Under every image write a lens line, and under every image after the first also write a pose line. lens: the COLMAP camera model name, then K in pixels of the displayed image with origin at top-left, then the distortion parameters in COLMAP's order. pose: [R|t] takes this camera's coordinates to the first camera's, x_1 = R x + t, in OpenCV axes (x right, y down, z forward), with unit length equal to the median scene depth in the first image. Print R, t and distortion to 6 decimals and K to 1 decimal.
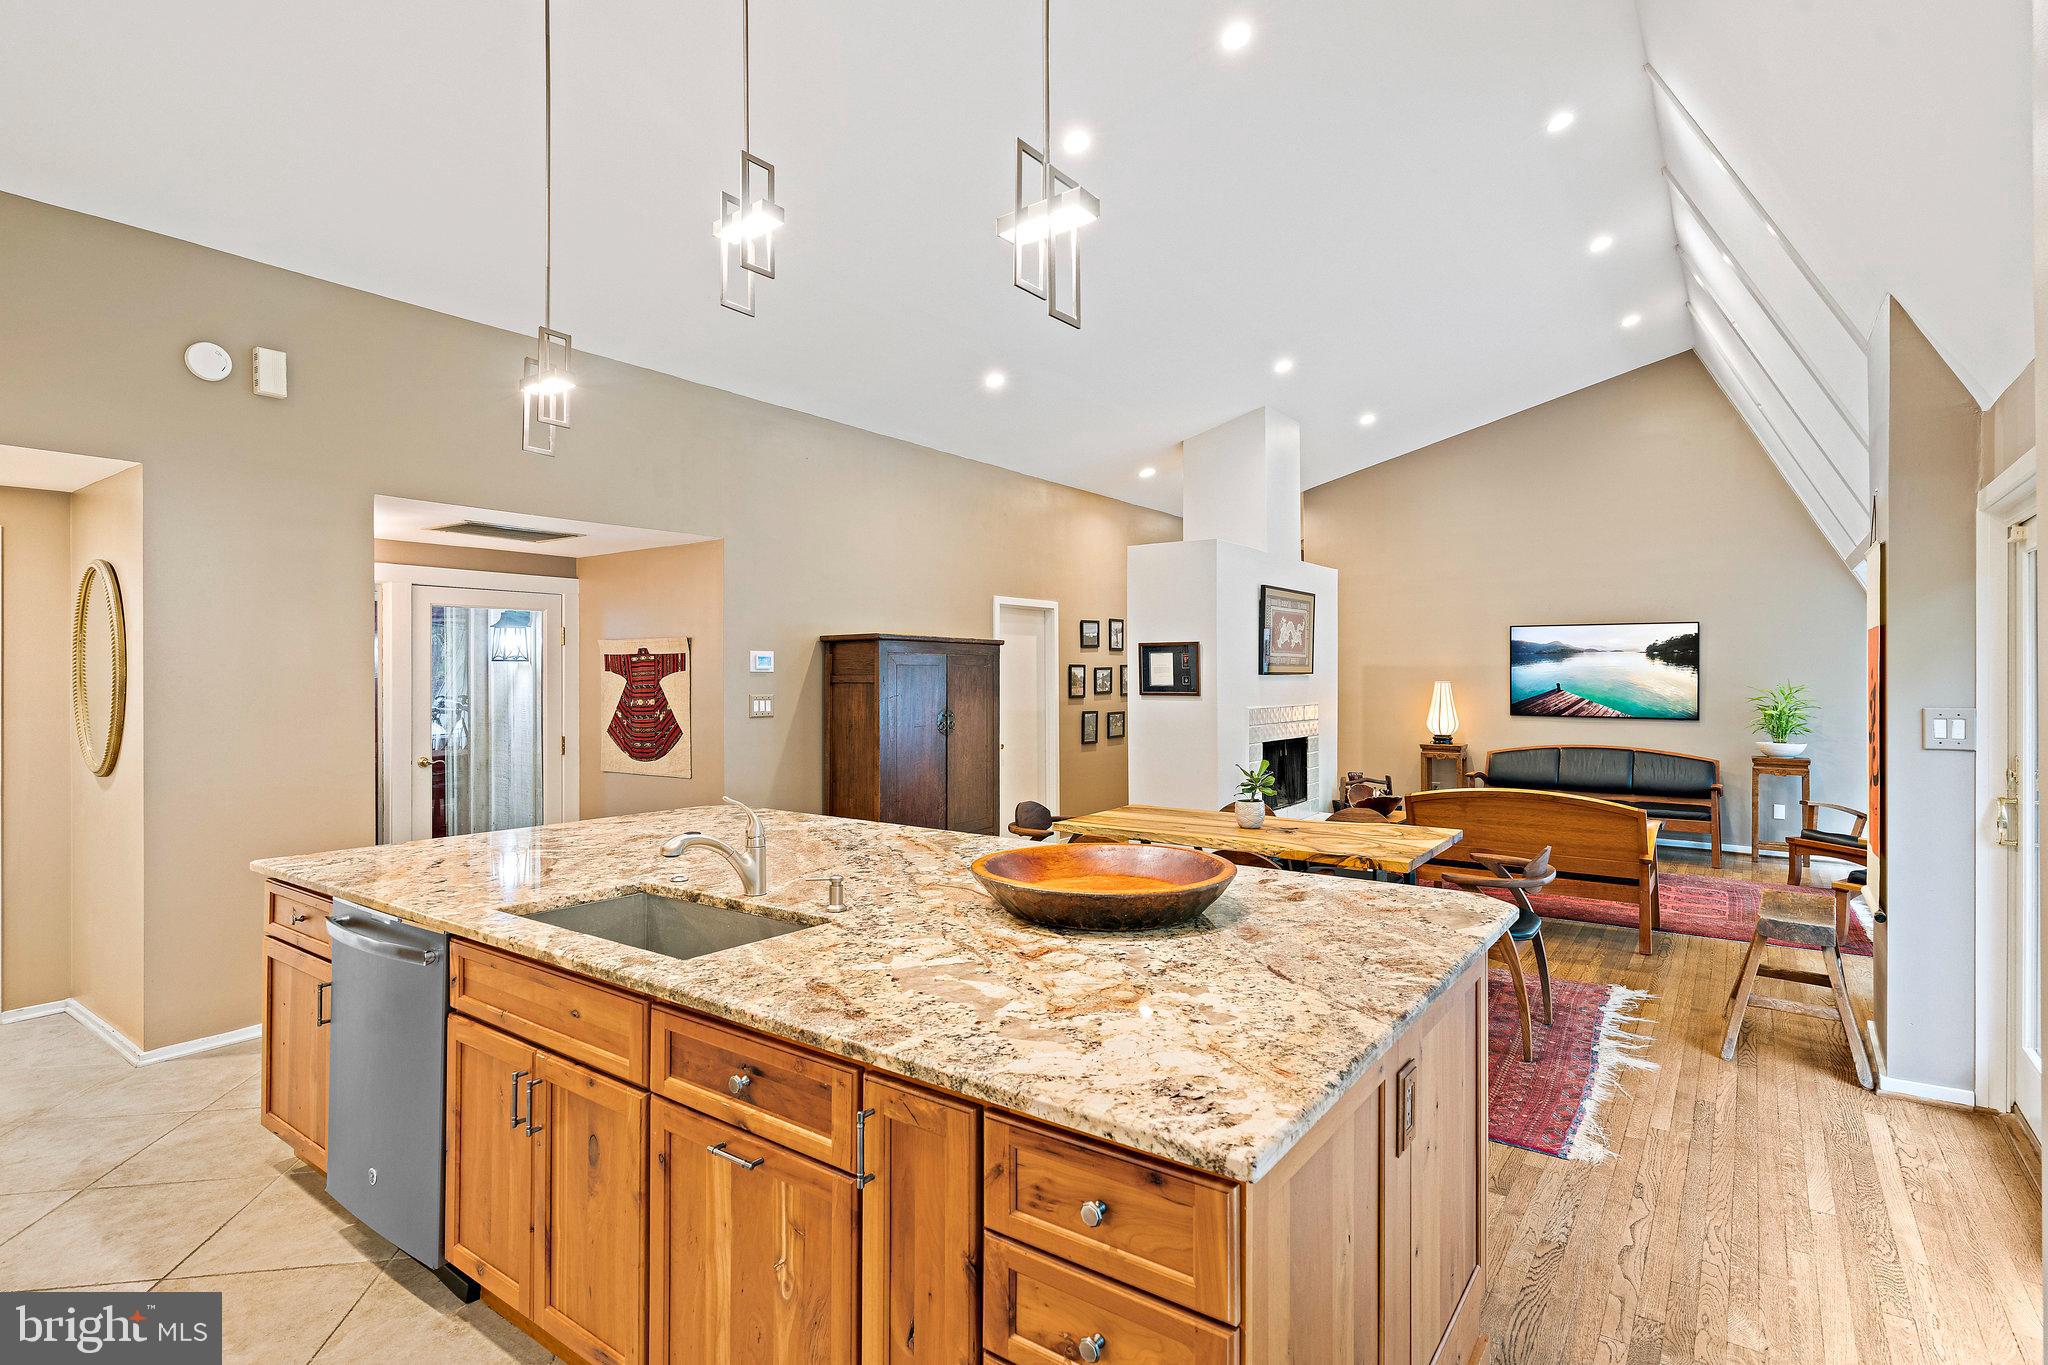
lens RADIAL K [[1001.3, 0, 1024.0], [0, 1001.3, 682.5], [0, 0, 1]] dist [-0.000619, 0.000002]
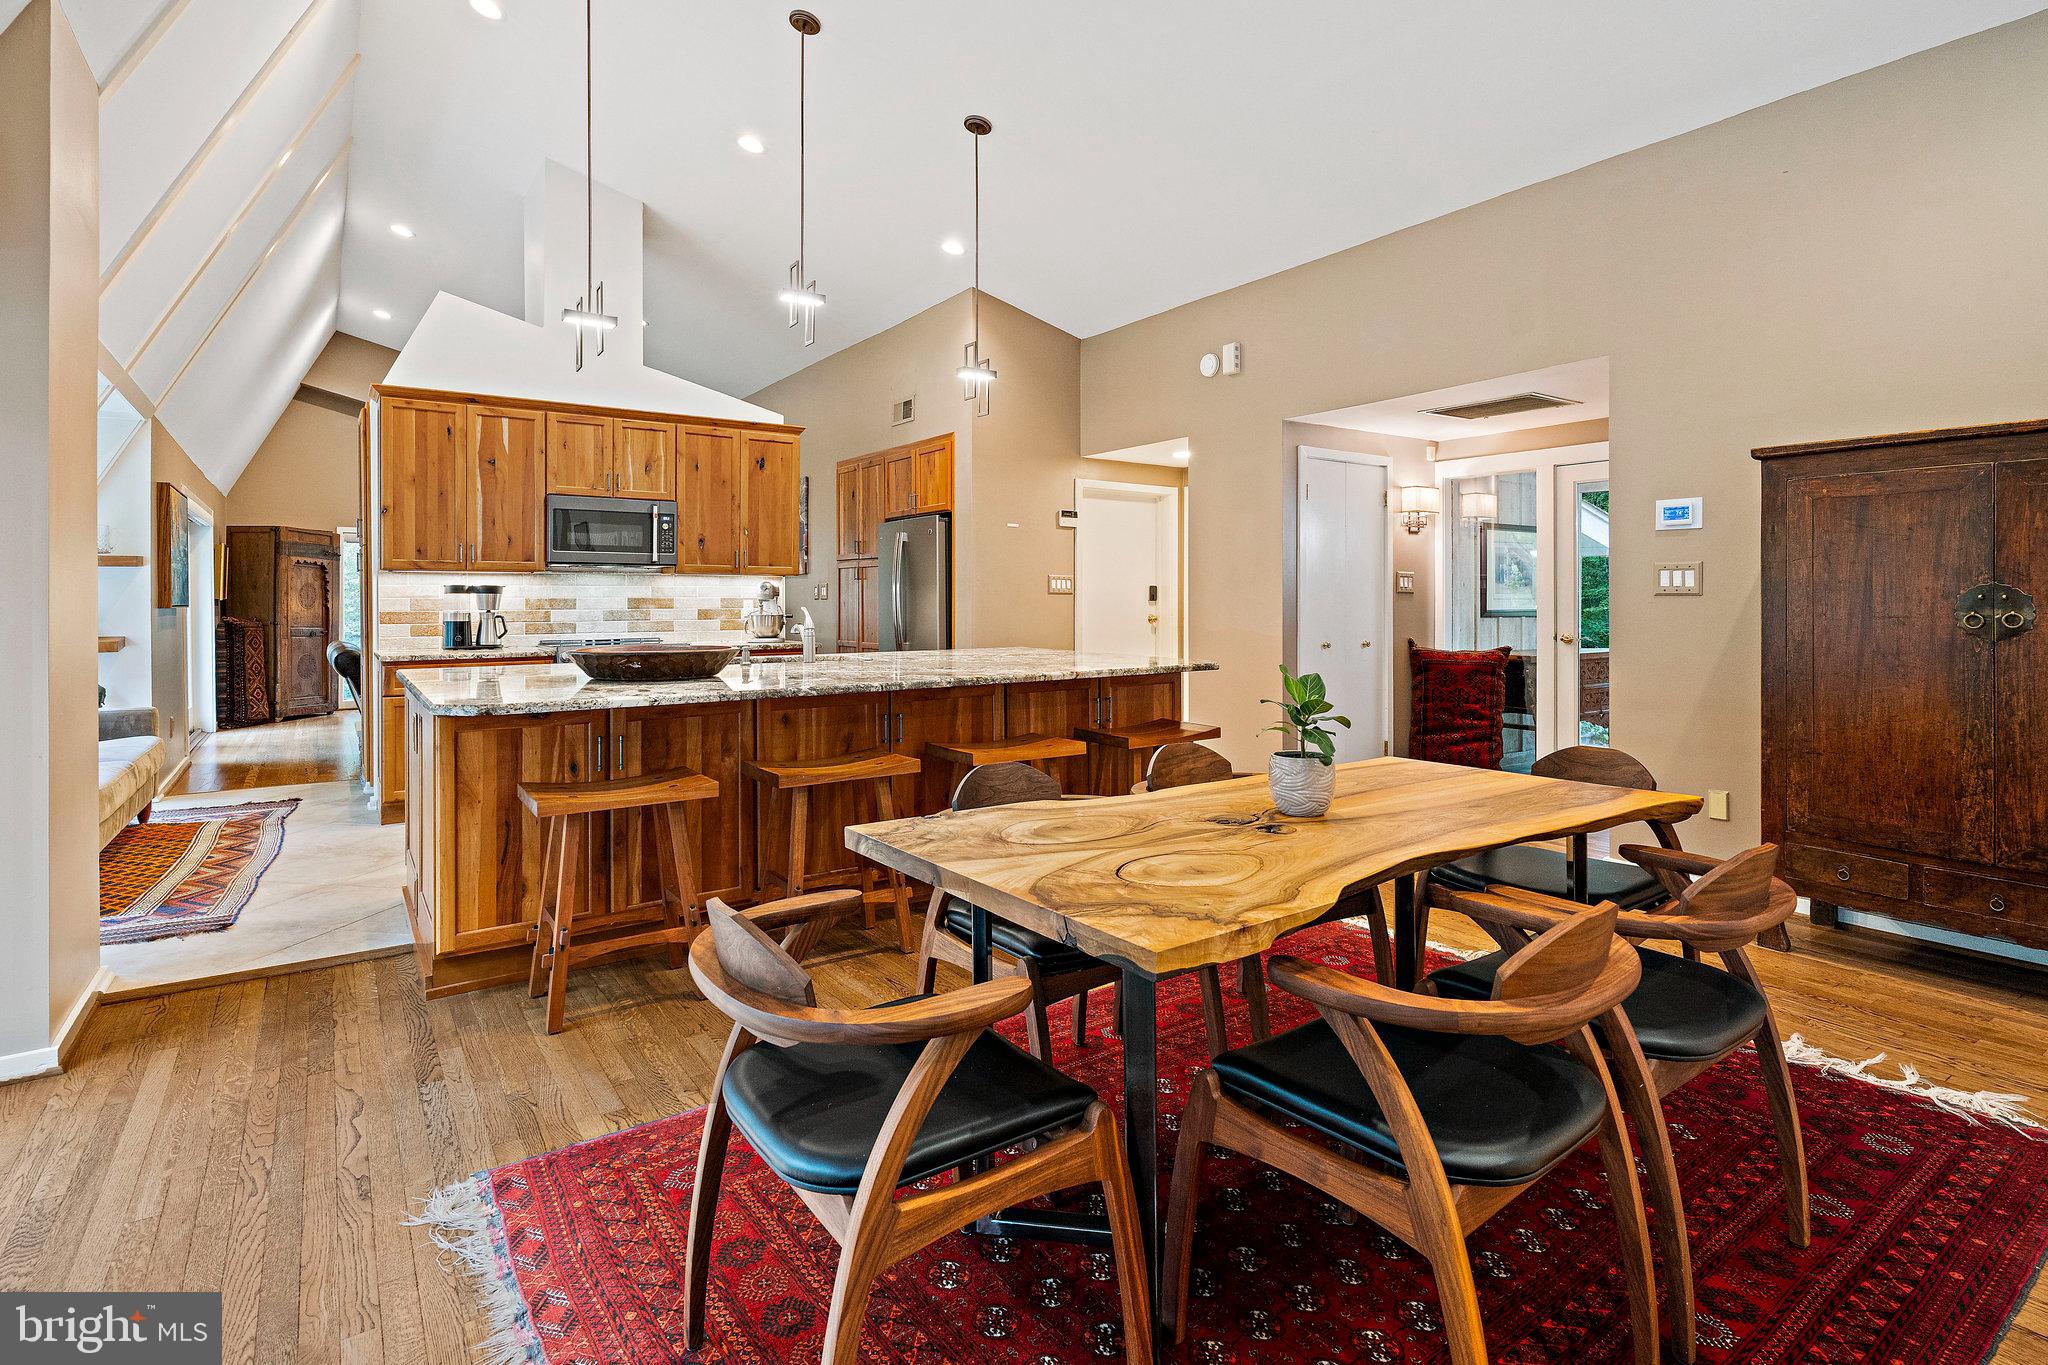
lens RADIAL K [[1007.2, 0, 1023.8], [0, 1007.2, 595.5], [0, 0, 1]] dist [-0.000229, 0.000075]
pose [[-0.324972, 0.001134, -0.945723, 0.988461], [-0.003841, 0.999989, 0.002519, 0.064023], [0.945716, 0.004451, -0.324965, 1.452359]]
